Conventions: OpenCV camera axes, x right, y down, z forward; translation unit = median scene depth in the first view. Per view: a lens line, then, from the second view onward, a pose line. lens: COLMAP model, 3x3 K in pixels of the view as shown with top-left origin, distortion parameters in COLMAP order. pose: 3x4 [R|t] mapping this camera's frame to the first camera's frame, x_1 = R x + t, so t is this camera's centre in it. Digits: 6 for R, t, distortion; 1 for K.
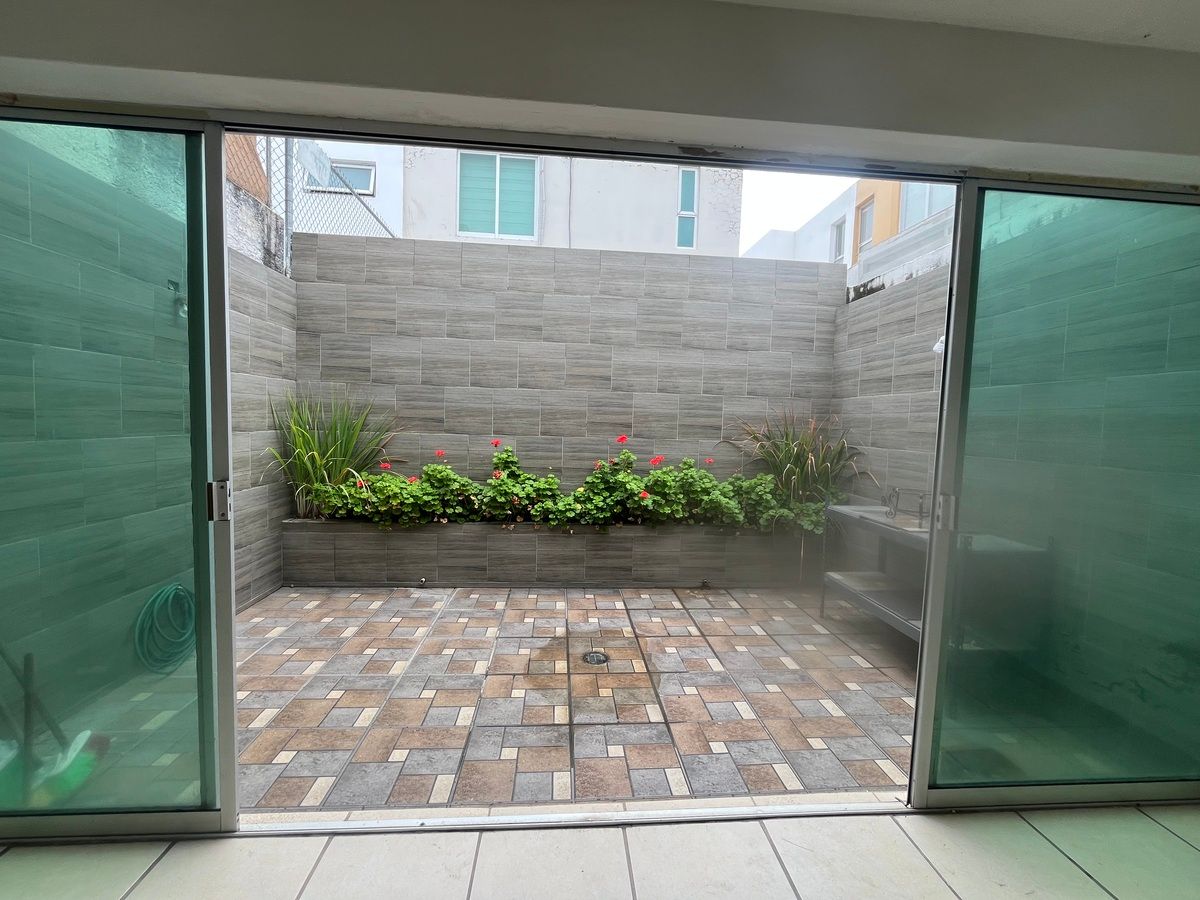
lens RADIAL K [[485.3, 0, 603.4], [0, 485.3, 451.6], [0, 0, 1]] dist [-0.000496, 0.000000]
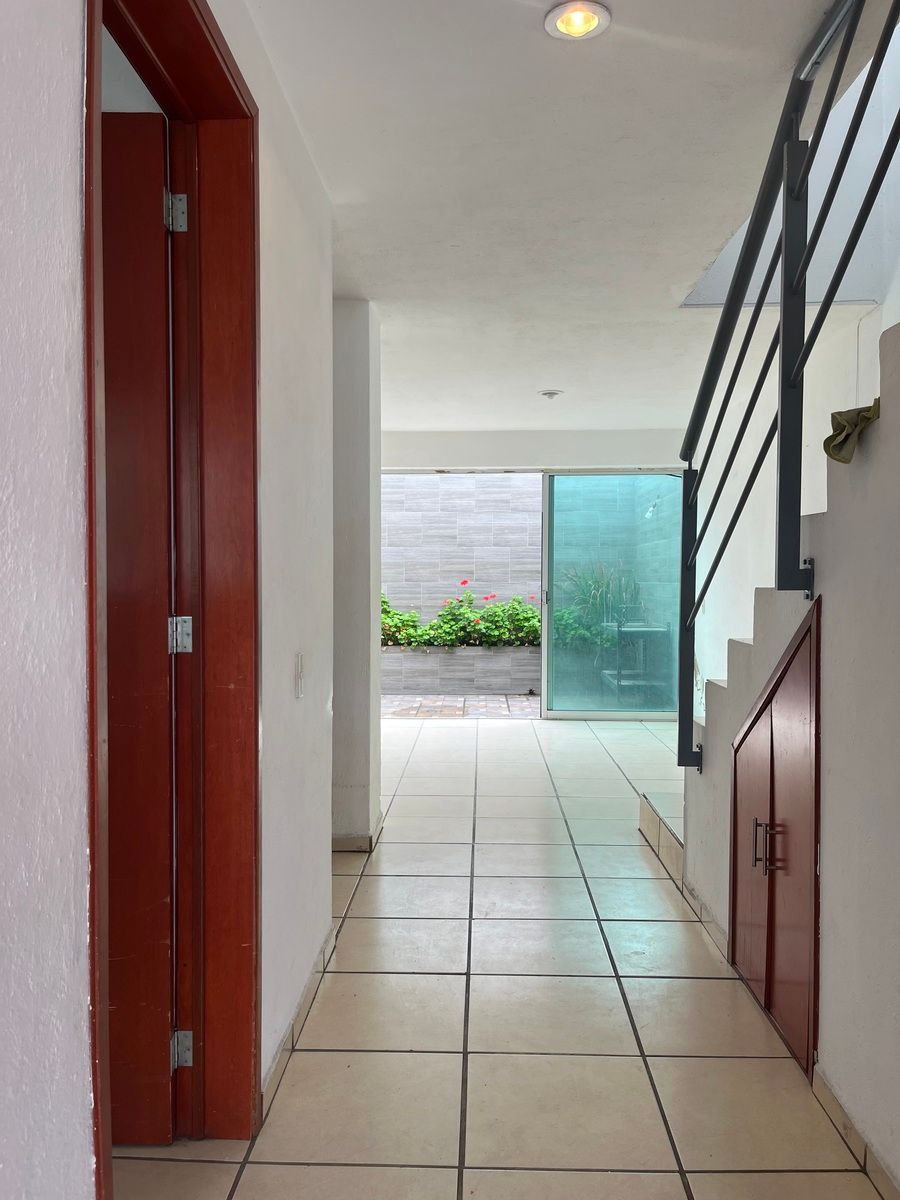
lens RADIAL K [[909.9, 0, 449.0], [0, 909.9, 599.4], [0, 0, 1]] dist [0.001258, 0.000011]
pose [[0.992226, -0.026752, -0.121544, 0.303704], [0.021925, 0.998924, -0.040877, 0.124150], [0.122506, 0.037894, 0.991744, -1.511687]]
